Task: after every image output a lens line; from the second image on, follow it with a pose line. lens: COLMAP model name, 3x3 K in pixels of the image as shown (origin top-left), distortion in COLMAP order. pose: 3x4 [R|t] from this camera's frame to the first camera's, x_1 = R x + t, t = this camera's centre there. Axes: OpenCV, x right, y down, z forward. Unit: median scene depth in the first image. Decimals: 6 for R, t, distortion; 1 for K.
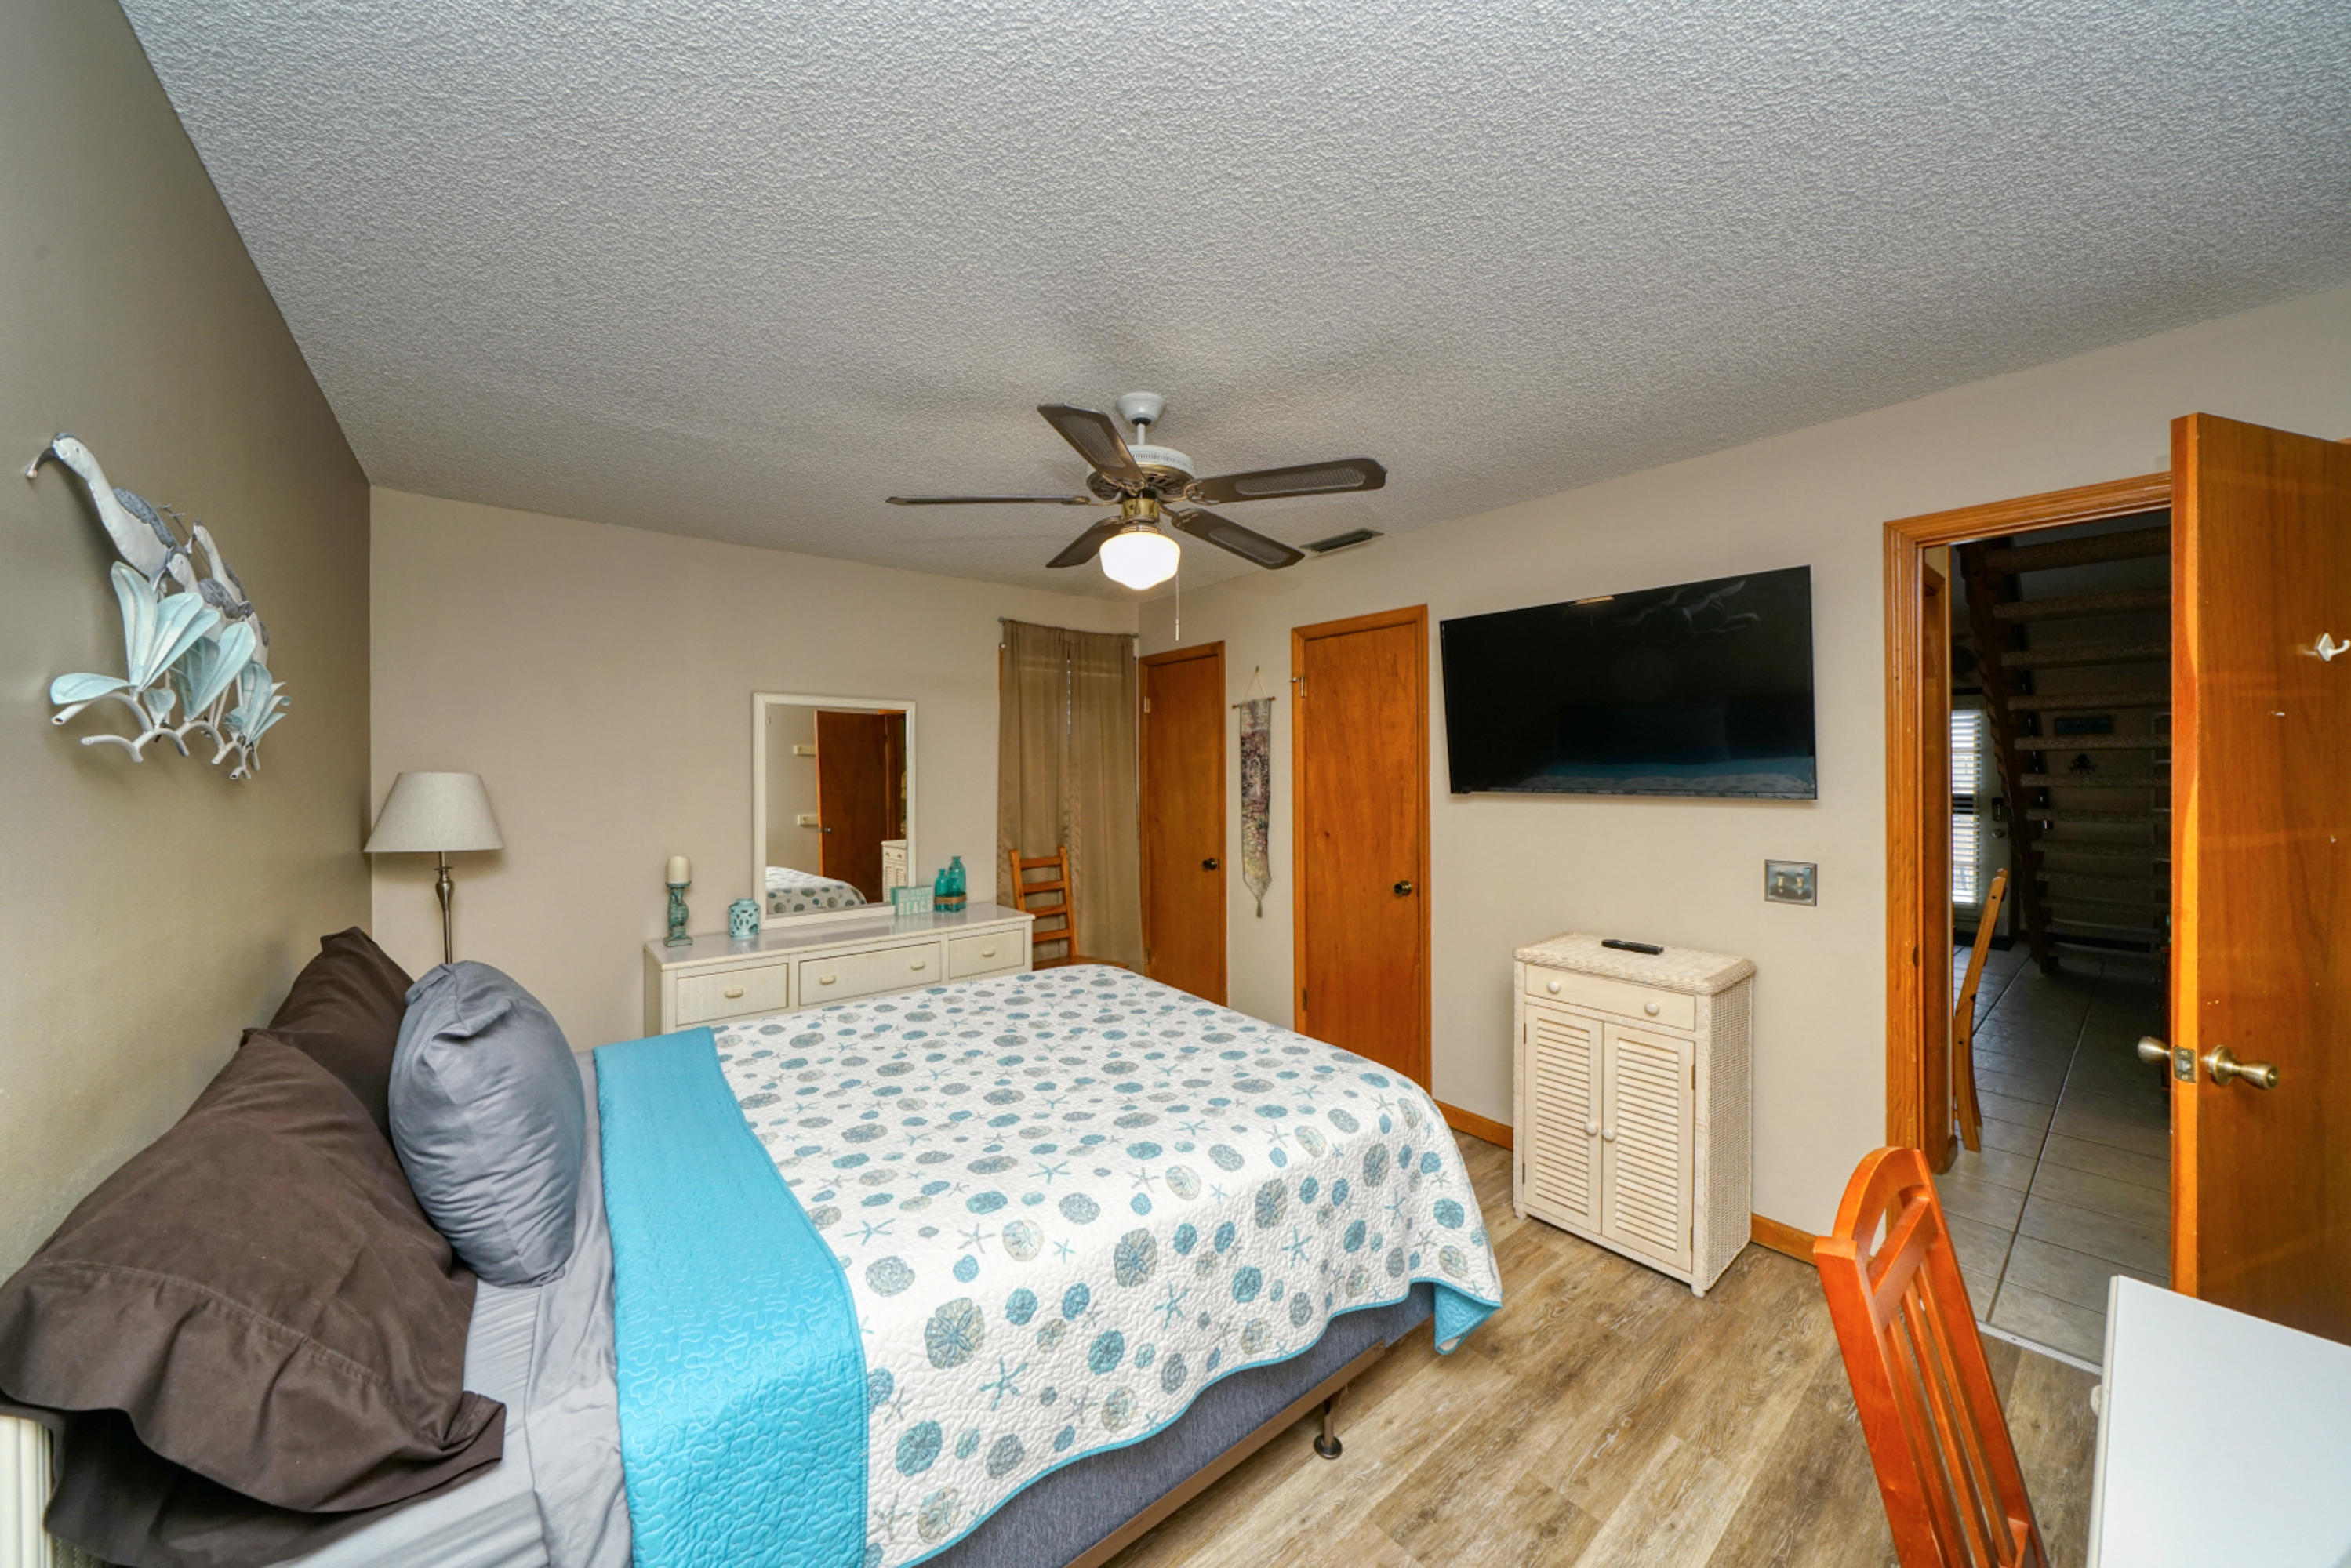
lens RADIAL K [[805.7, 0, 1170.2], [0, 805.7, 772.2], [0, 0, 1]] dist [-0.004209, 0.000069]
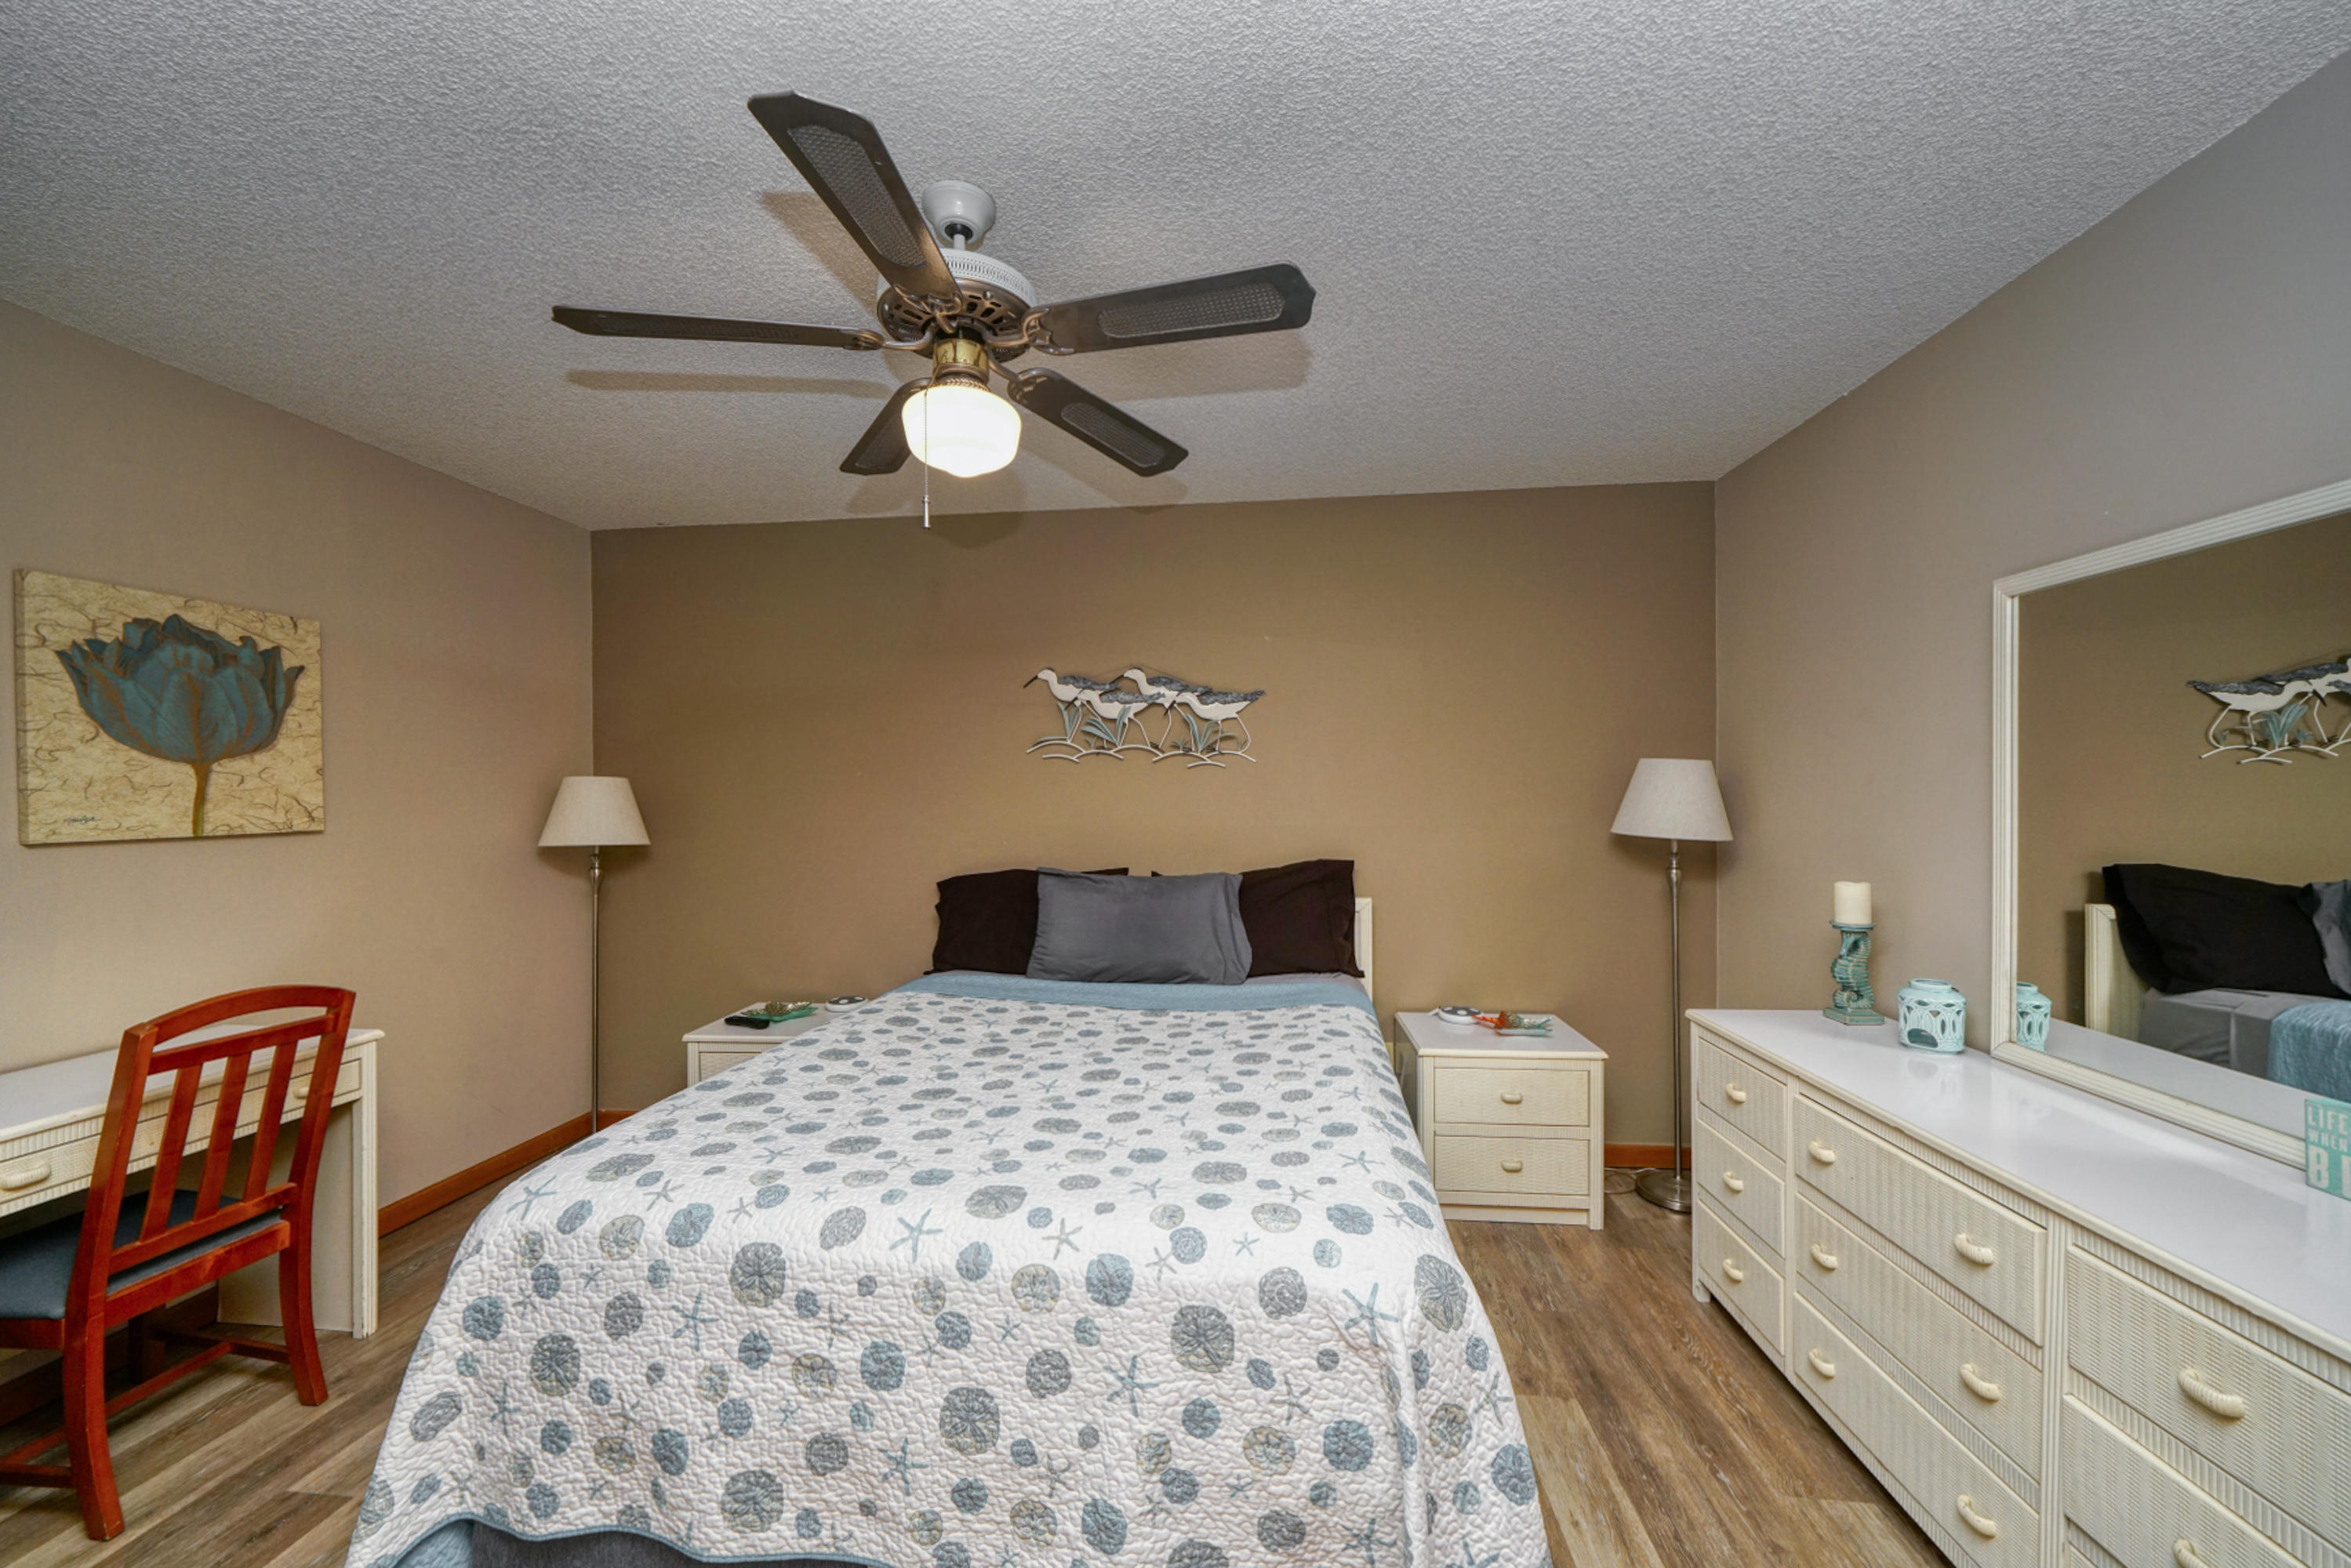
lens RADIAL K [[866.6, 0, 1166.3], [0, 866.6, 794.3], [0, 0, 1]] dist [-0.003995, -0.000088]
pose [[-0.718993, 0.009641, -0.694951, 0.258179], [0.007276, 0.999953, 0.006345, 0.030961], [0.694980, -0.000494, -0.719029, 1.193852]]
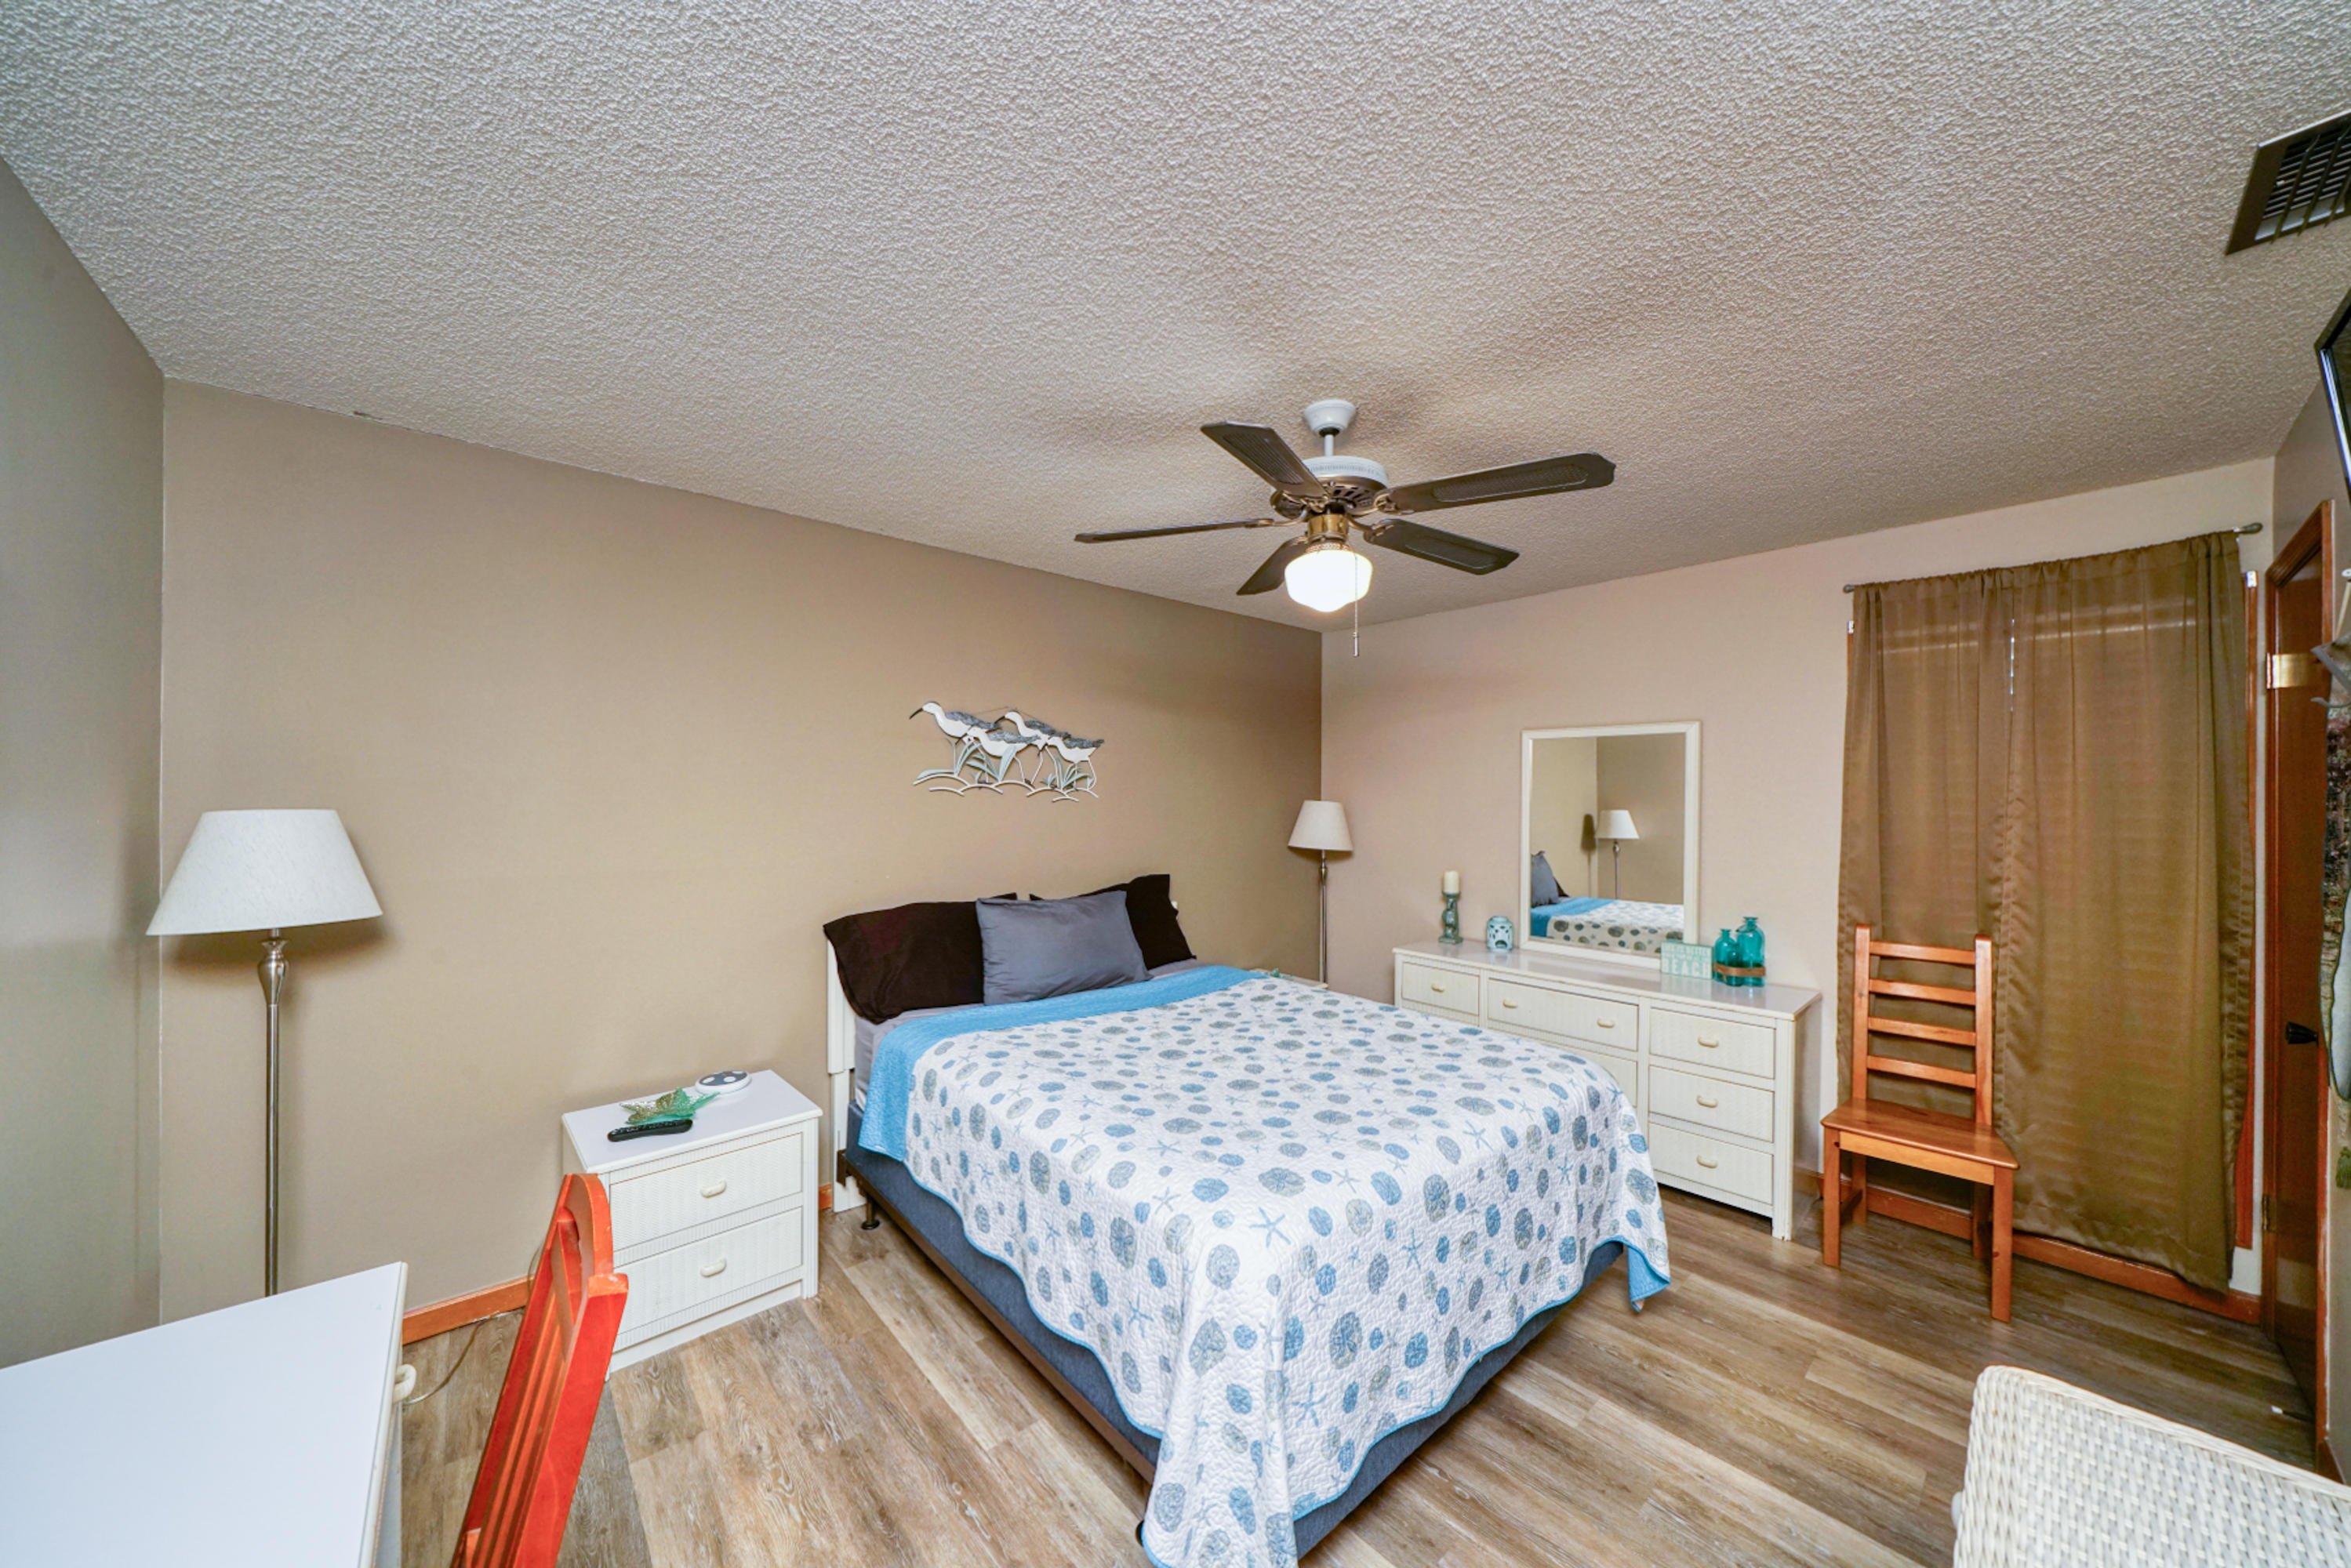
lens RADIAL K [[805.7, 0, 1175.3], [0, 805.7, 793.9], [0, 0, 1]] dist [-0.004209, 0.000069]
pose [[0.038172, -0.000205, -0.999271, 0.647138], [-0.011789, 0.999930, -0.000655, -0.008212], [0.999202, 0.011805, 0.038167, 0.566308]]
